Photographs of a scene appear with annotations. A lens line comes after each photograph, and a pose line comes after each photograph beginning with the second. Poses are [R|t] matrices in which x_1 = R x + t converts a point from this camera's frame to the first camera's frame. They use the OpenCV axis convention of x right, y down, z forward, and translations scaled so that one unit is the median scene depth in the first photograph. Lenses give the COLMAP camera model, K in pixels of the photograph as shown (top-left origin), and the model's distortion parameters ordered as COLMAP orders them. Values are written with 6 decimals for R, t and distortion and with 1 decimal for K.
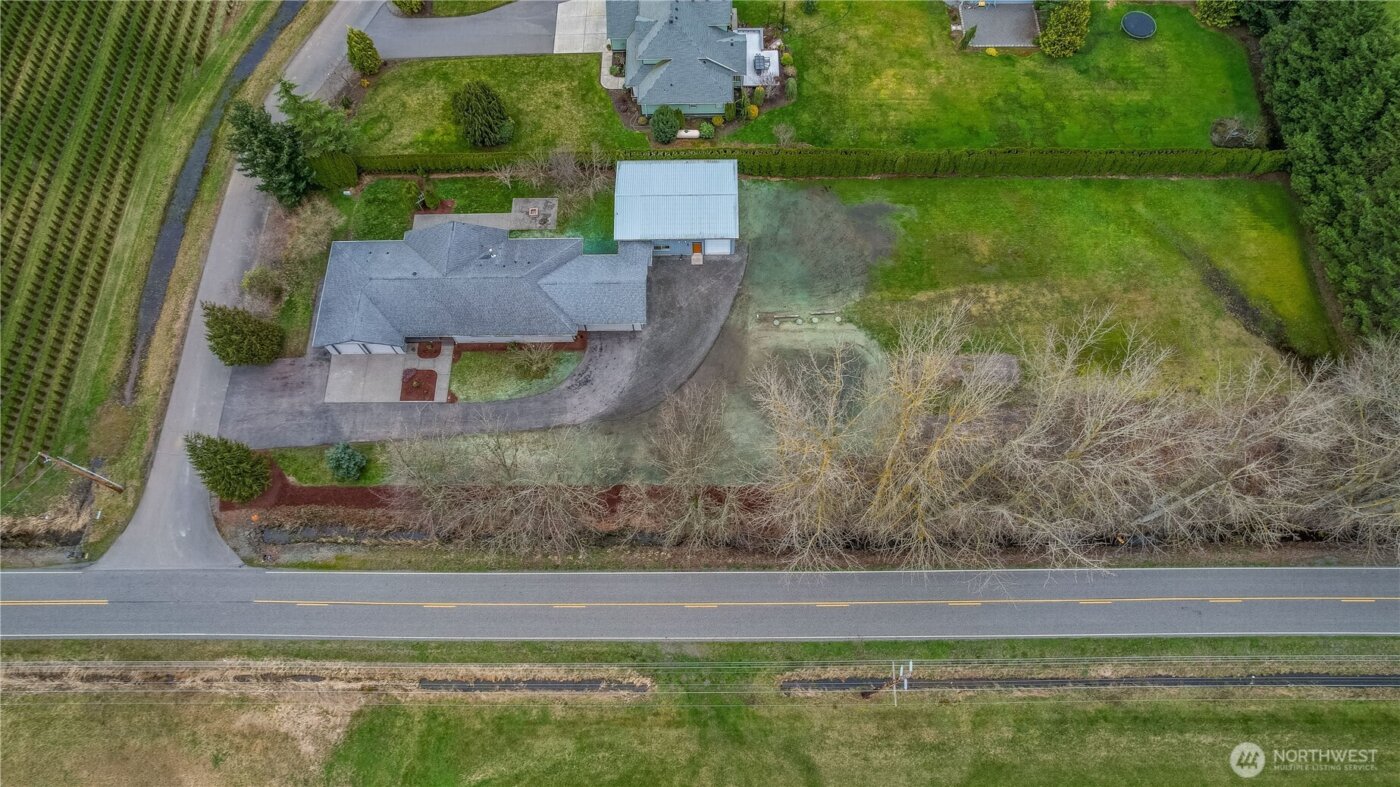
lens RADIAL K [[891.0, 0, 700.0], [0, 891.0, 393.5], [0, 0, 1]] dist [-0.079294, 0.072398]
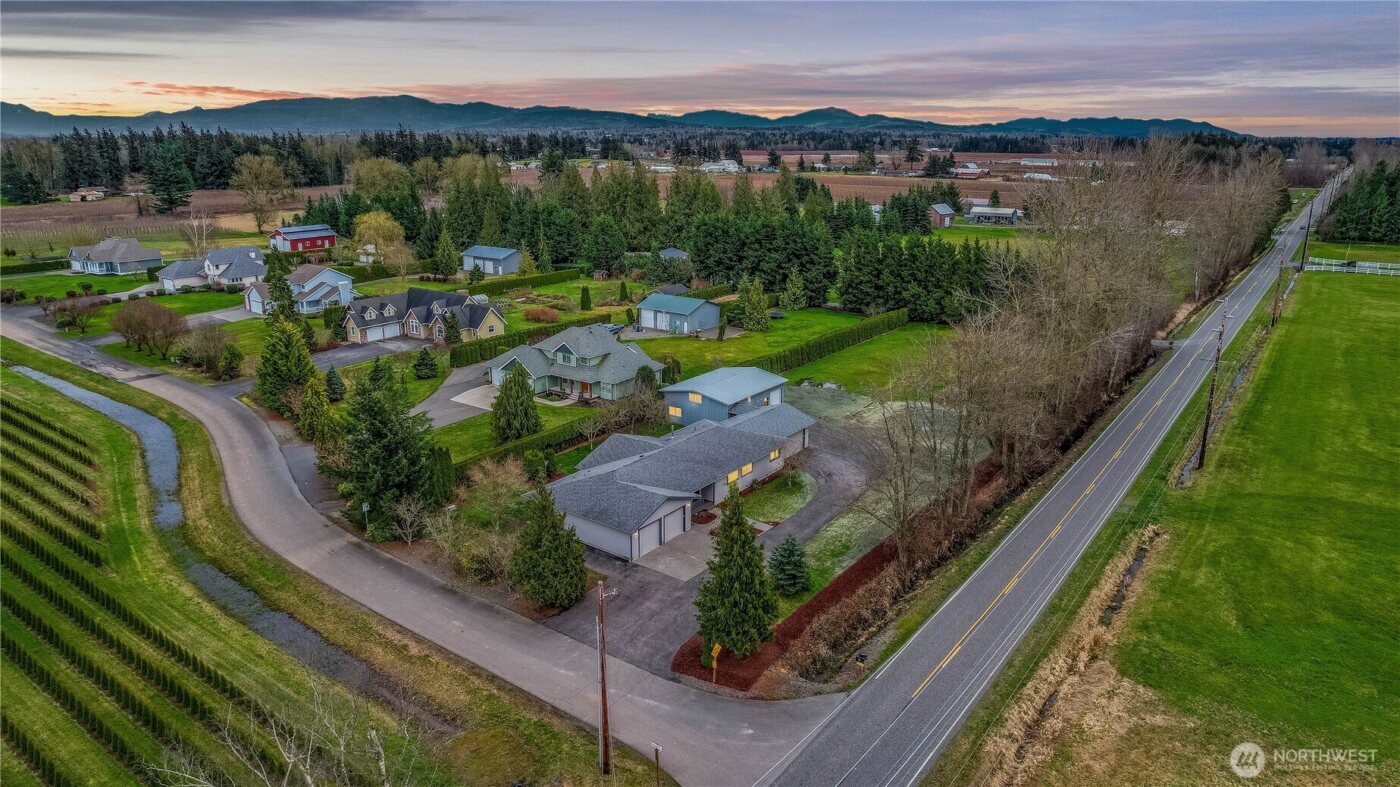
lens RADIAL K [[893.9, 0, 700.0], [0, 893.9, 393.5], [0, 0, 1]] dist [-0.042446, 0.001529]
pose [[0.595019, -0.205811, 0.776914, -0.978820], [0.733811, 0.533416, -0.420701, 0.254053], [-0.327833, 0.820432, 0.468419, 0.503968]]
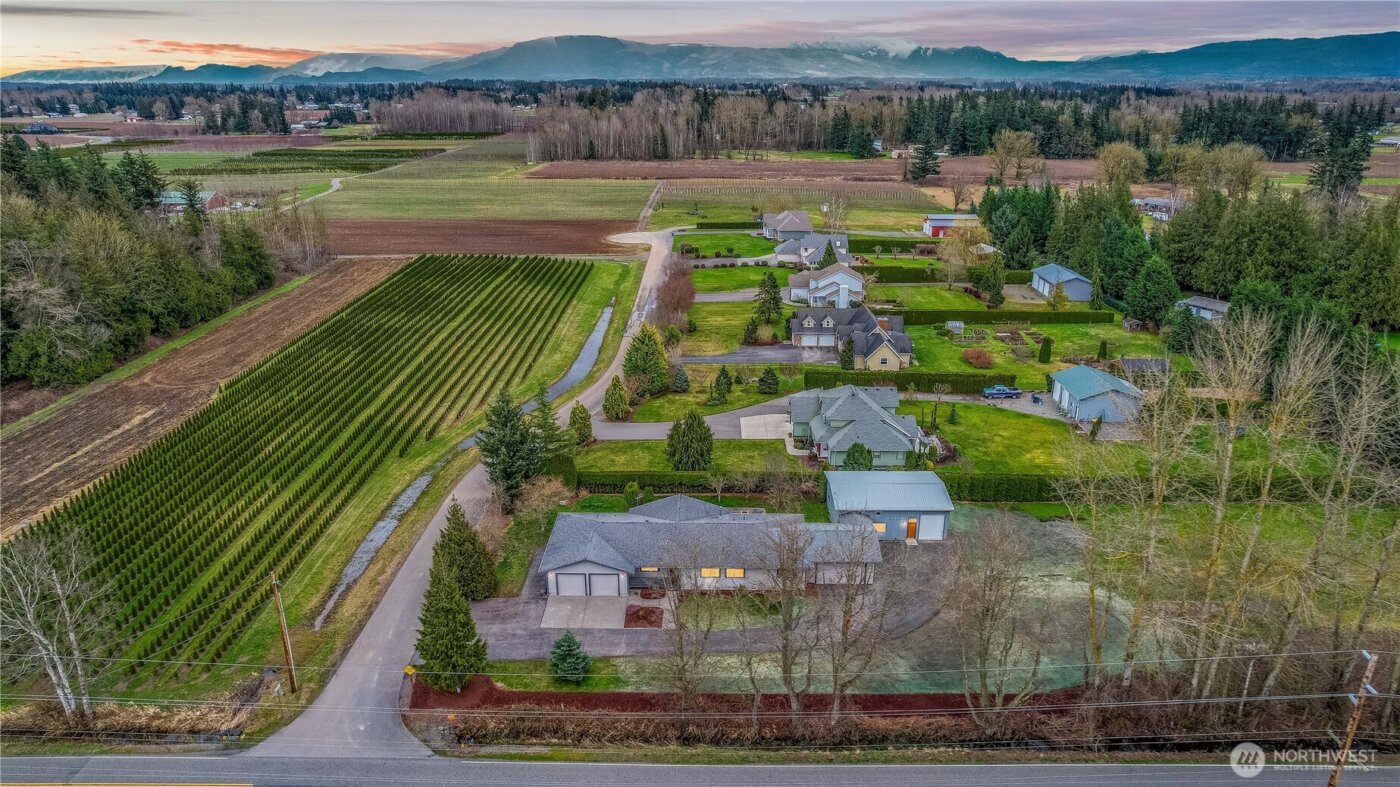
lens RADIAL K [[893.9, 0, 700.0], [0, 893.9, 393.5], [0, 0, 1]] dist [-0.042446, 0.001529]
pose [[0.999802, 0.019866, -0.001243, -0.263648], [-0.014406, 0.679079, -0.733924, 0.517530], [-0.013736, 0.733796, 0.679231, 0.192816]]
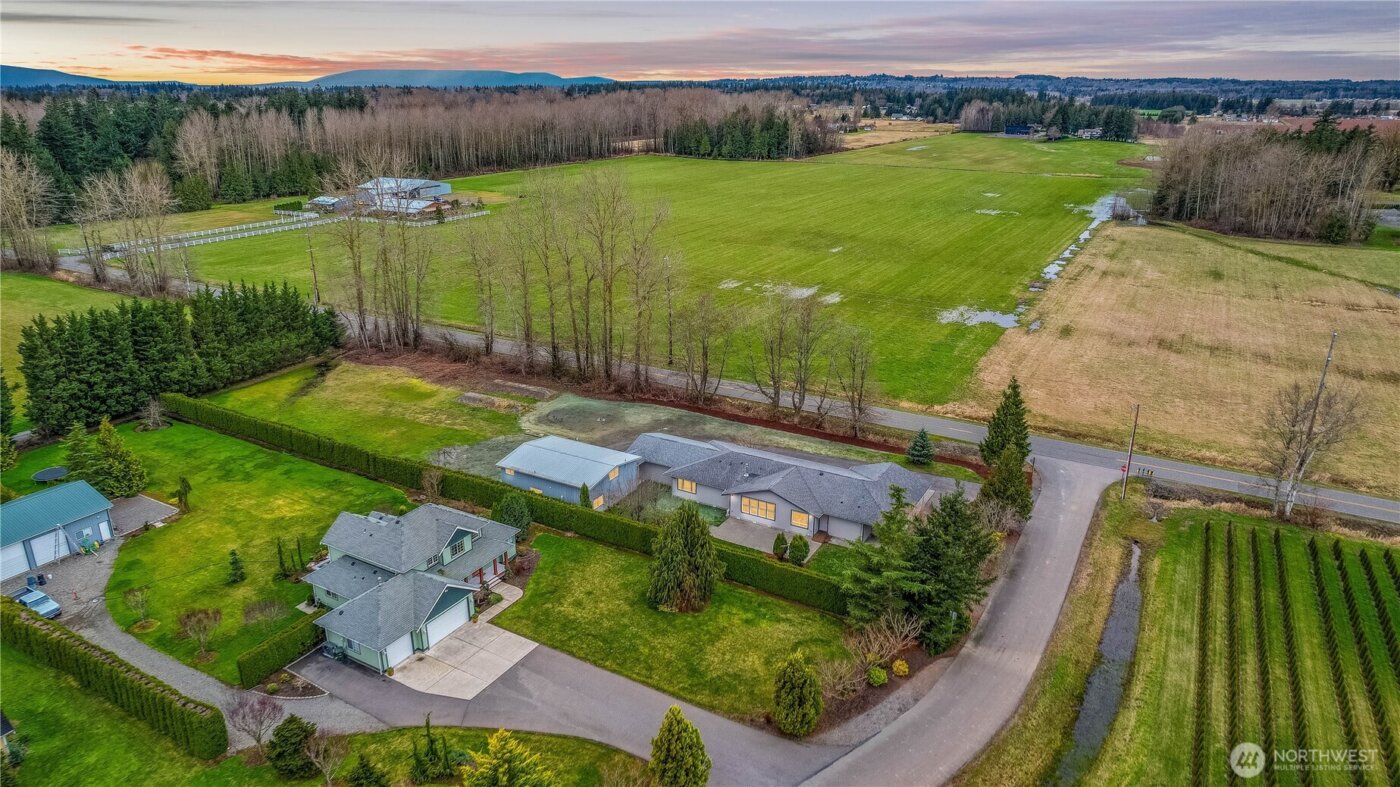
lens RADIAL K [[893.9, 0, 700.0], [0, 893.9, 393.5], [0, 0, 1]] dist [-0.042446, 0.001529]
pose [[-0.868494, -0.146352, 0.473602, -0.685323], [0.460970, 0.112873, 0.880208, -1.145538], [-0.182277, 0.982772, -0.030566, 0.963852]]
